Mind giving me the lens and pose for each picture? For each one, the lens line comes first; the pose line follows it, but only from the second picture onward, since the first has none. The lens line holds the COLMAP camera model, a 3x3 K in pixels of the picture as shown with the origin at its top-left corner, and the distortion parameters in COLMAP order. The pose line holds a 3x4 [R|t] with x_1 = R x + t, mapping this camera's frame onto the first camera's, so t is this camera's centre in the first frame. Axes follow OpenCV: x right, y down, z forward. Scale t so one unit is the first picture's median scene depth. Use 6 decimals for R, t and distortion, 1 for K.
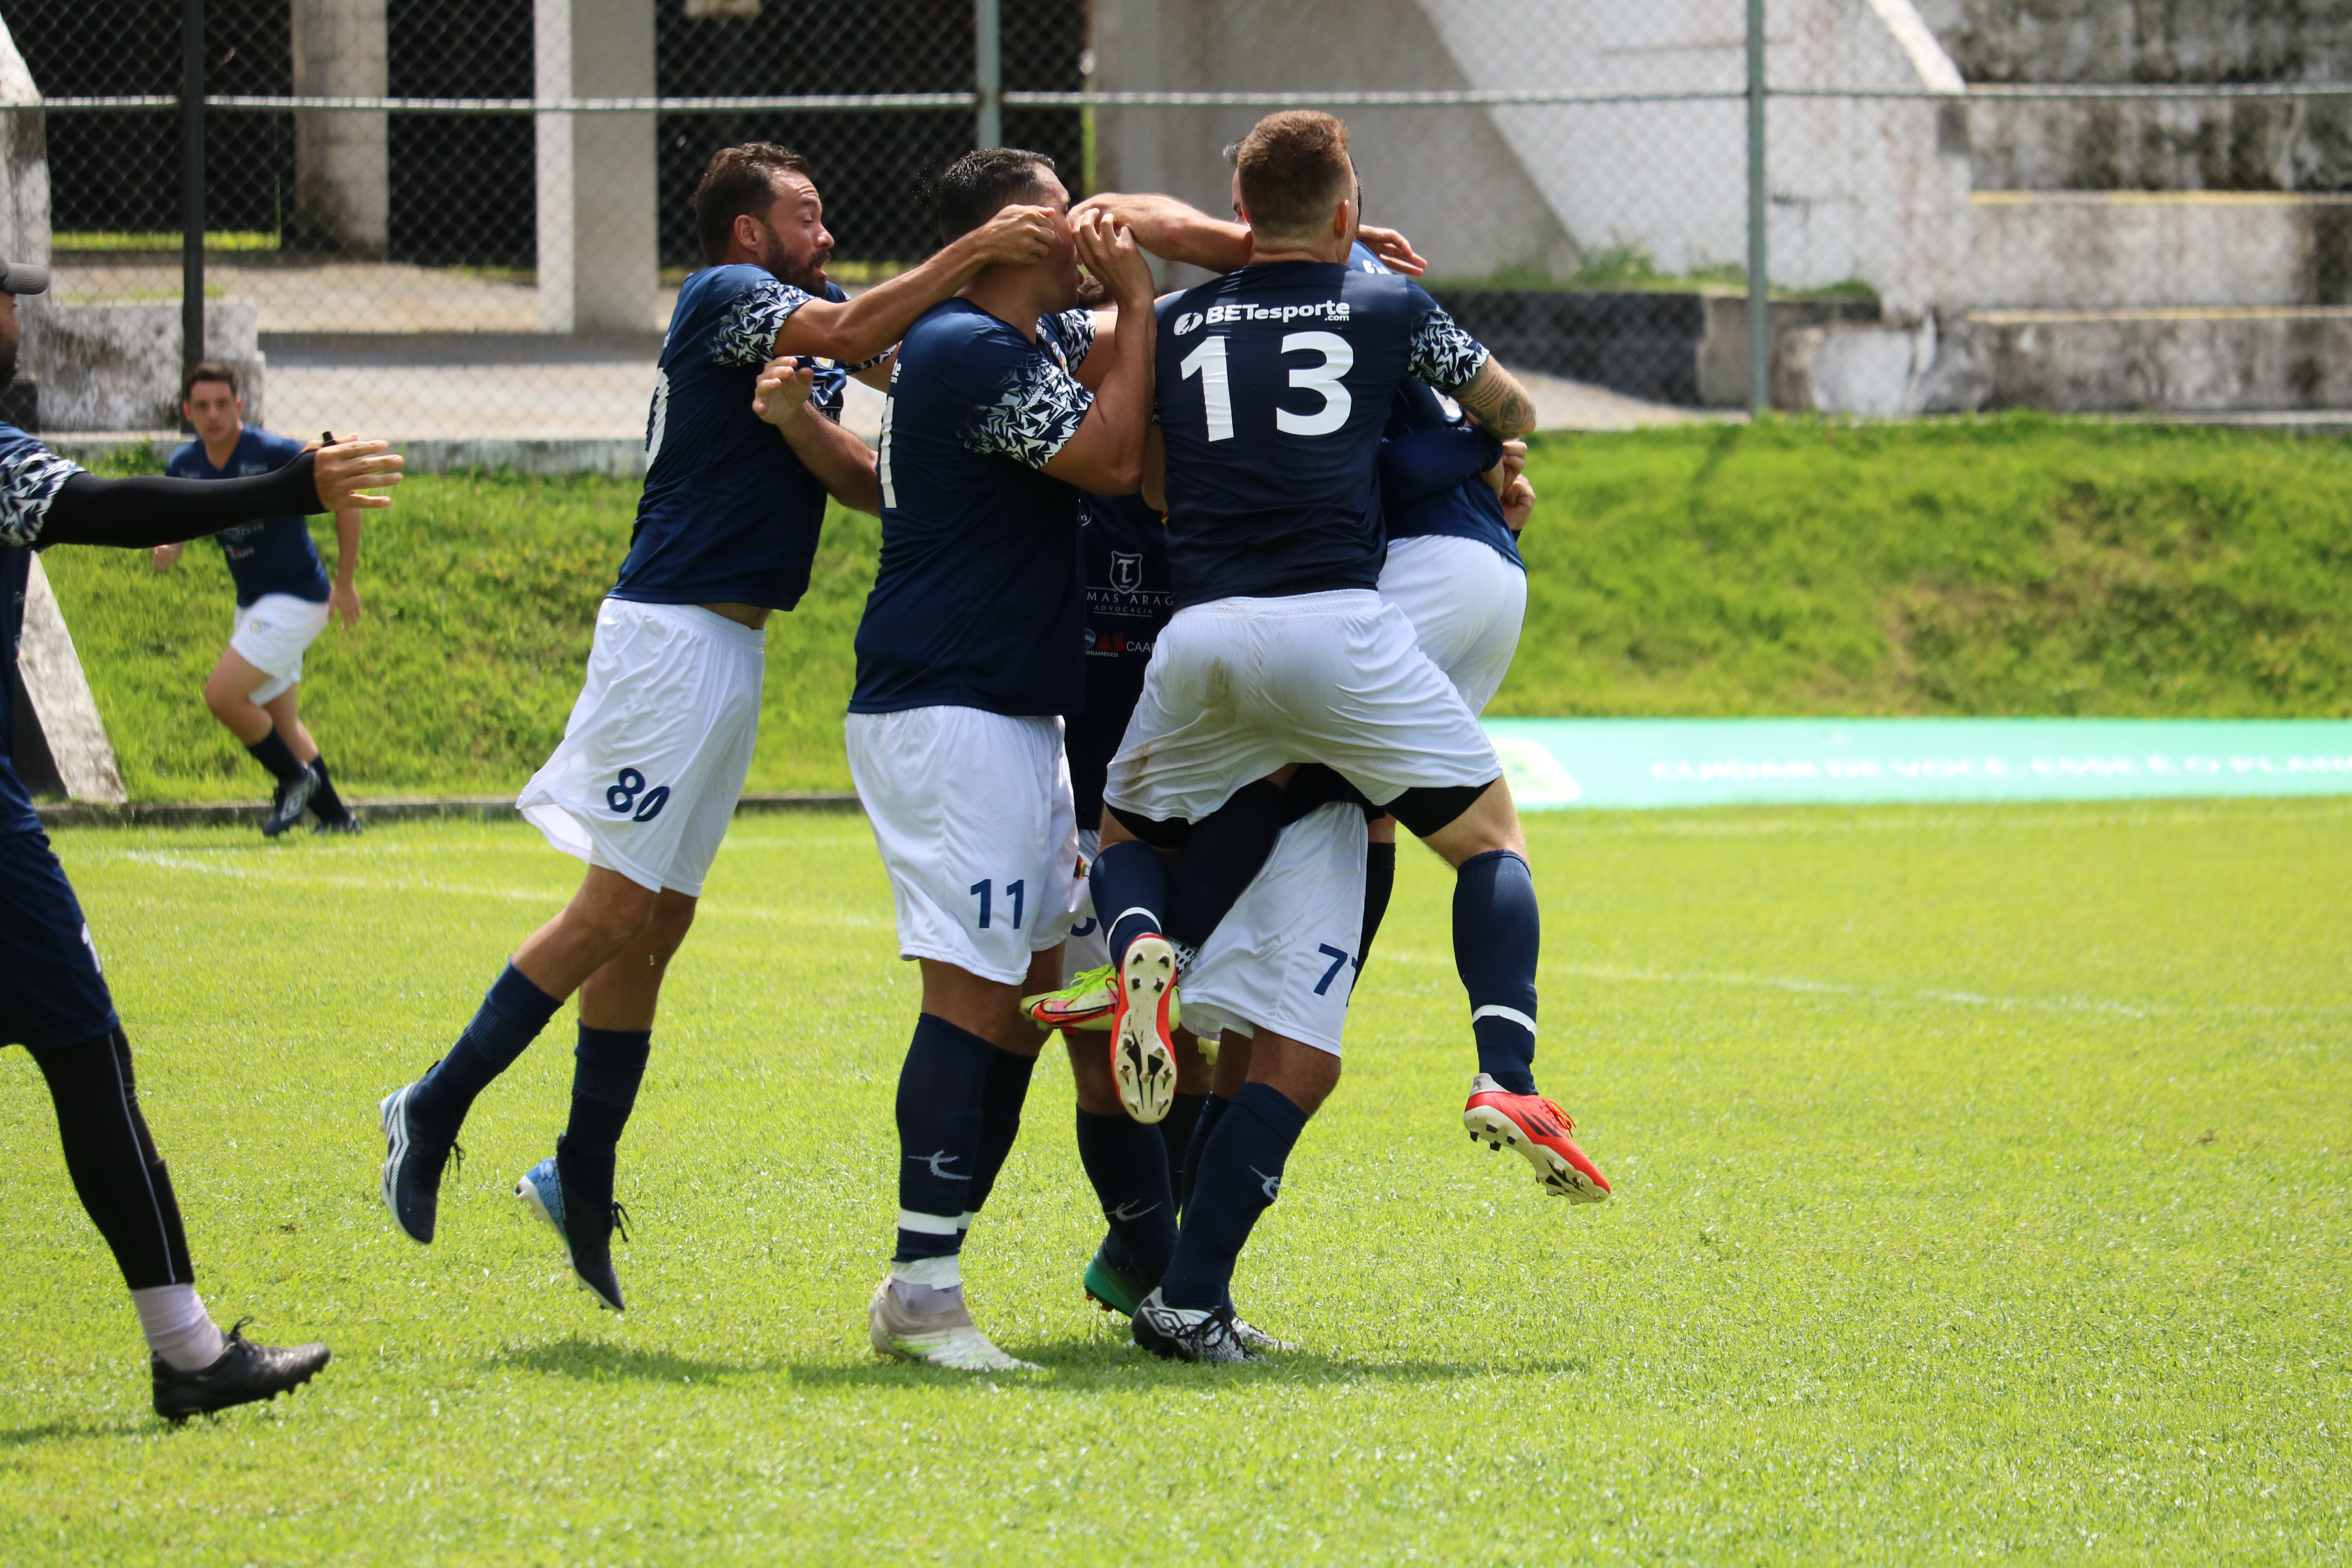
lens RADIAL K [[8849.9, 0, 1175.8], [0, 8849.9, 781.3], [0, 0, 1]] dist [0.131079, 0.000000]
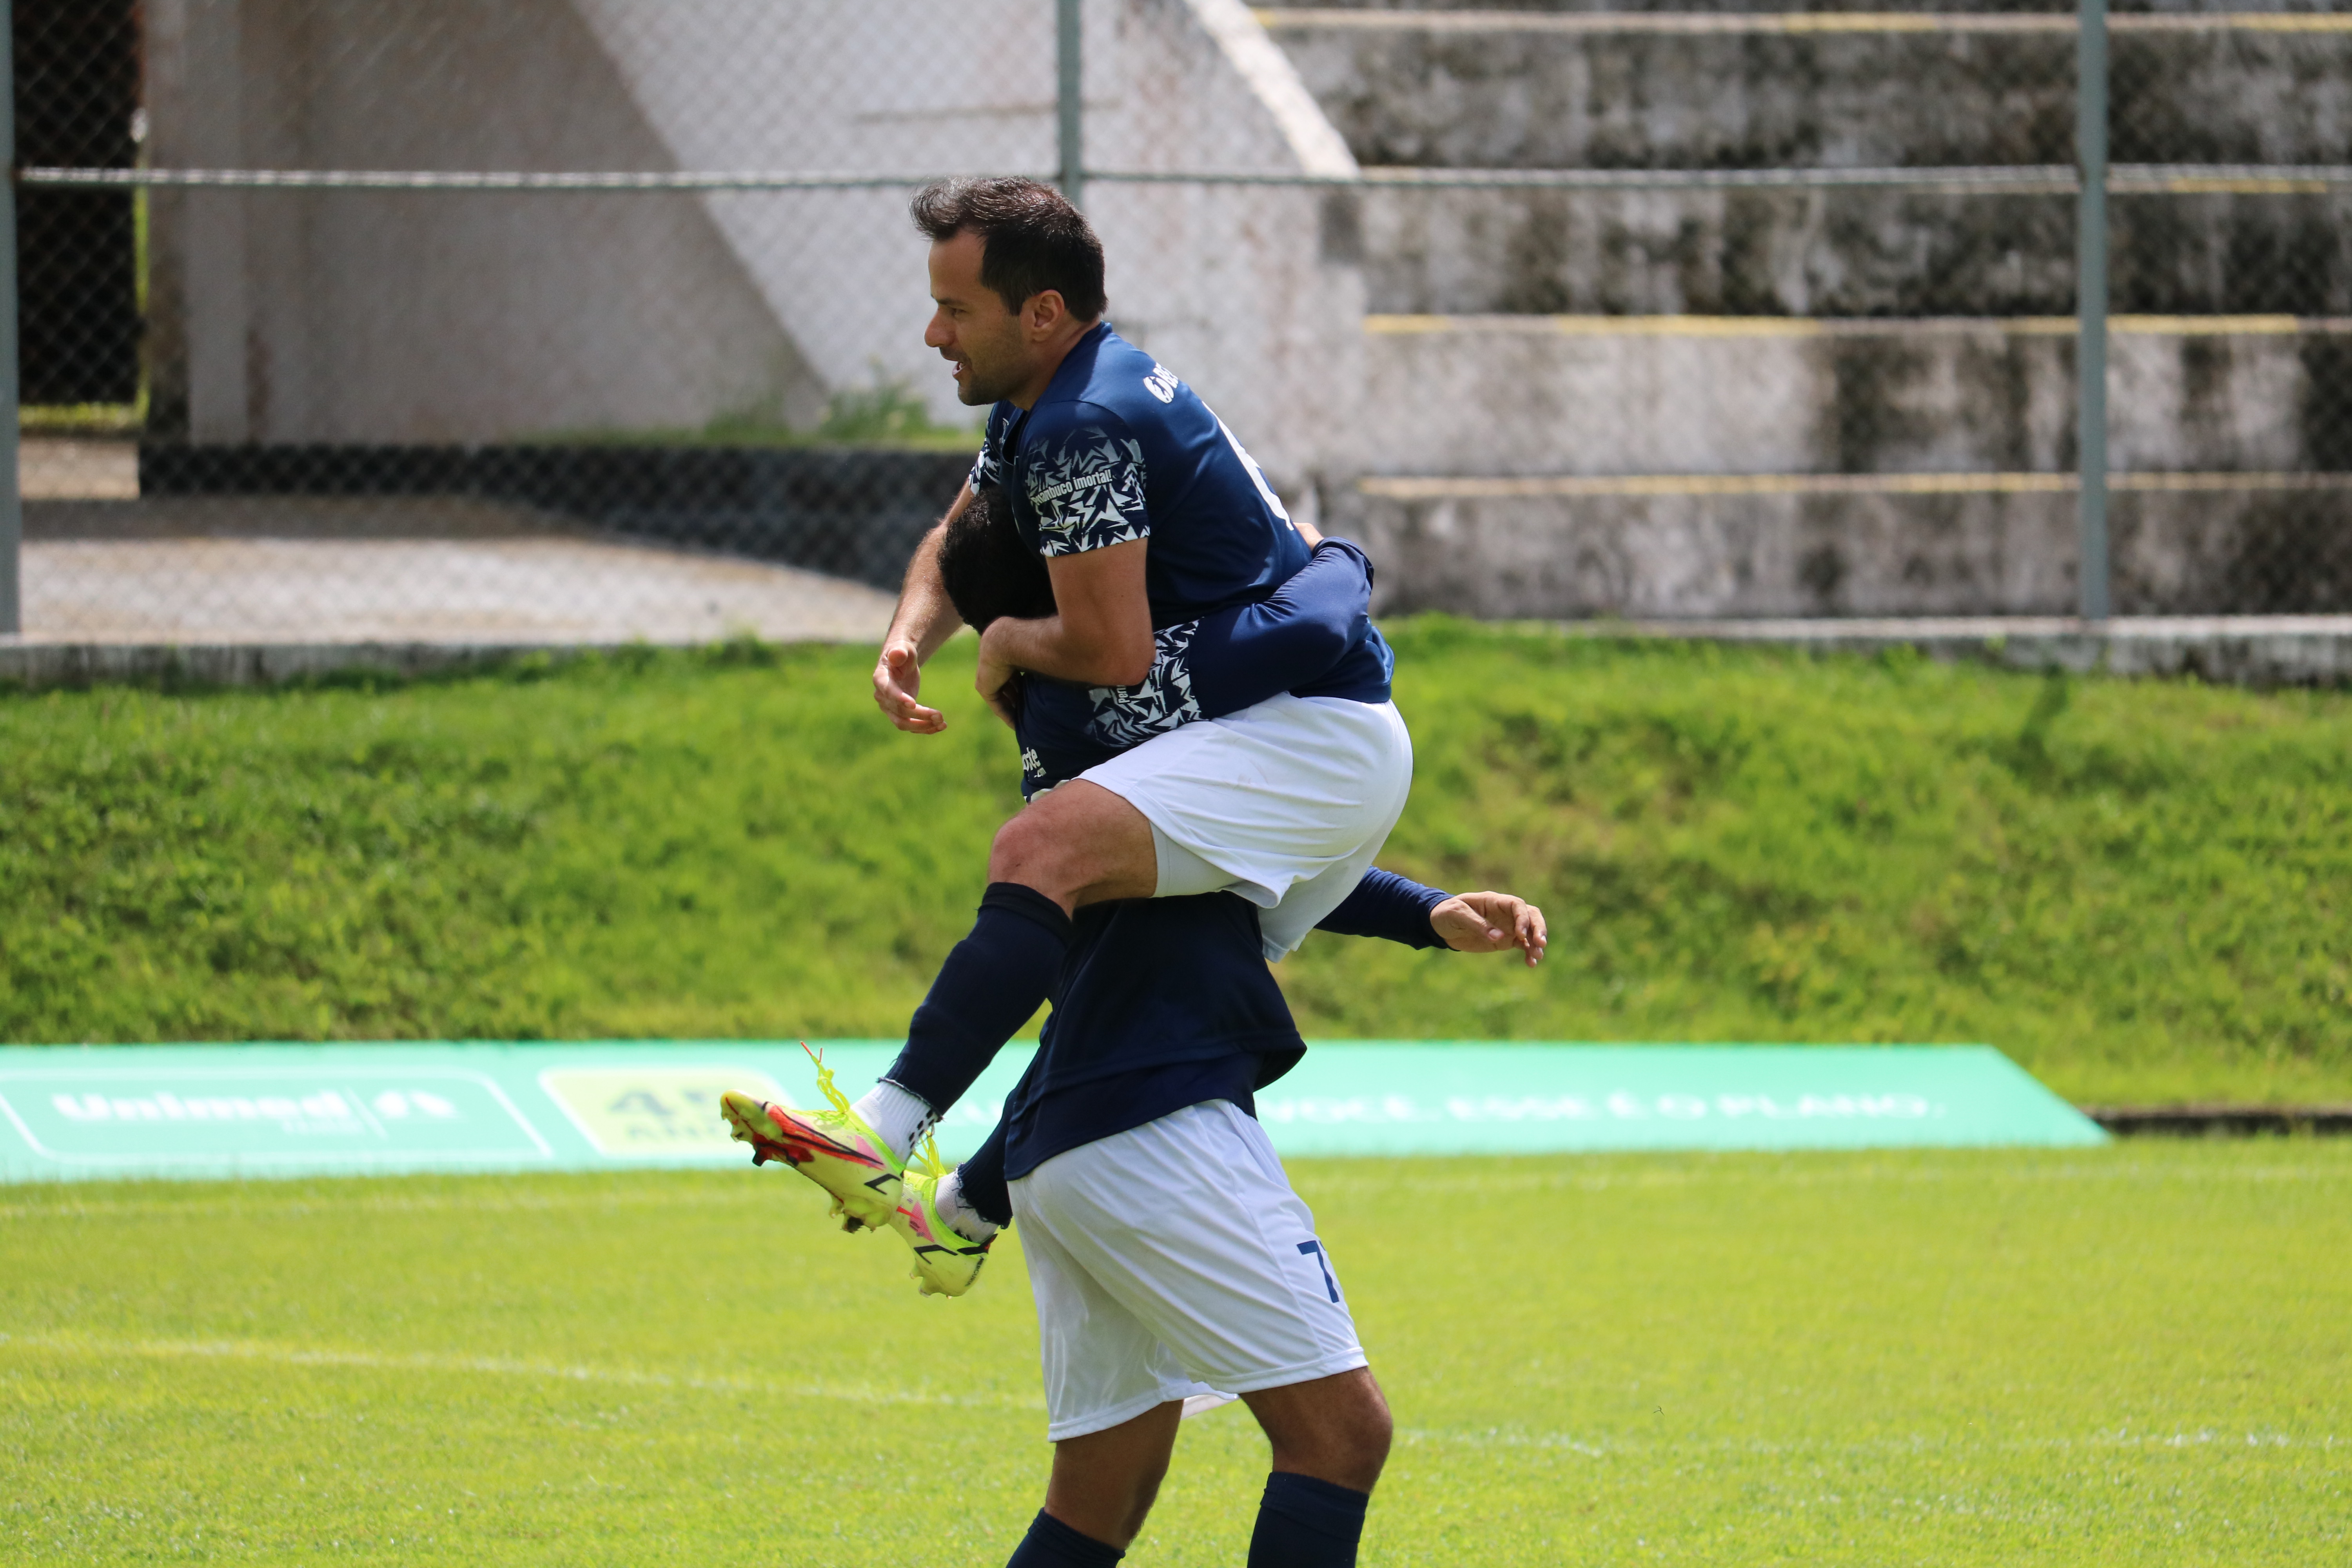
lens RADIAL K [[8729.1, 0, 1176.4], [0, 8729.1, 786.5], [0, 0, 1]] dist [0.281421, 0.000000]
pose [[0.998293, 0.001515, 0.058386, 0.032521], [-0.001118, 0.999976, -0.006834, -0.023024], [-0.058395, 0.006757, 0.998271, 0.287017]]
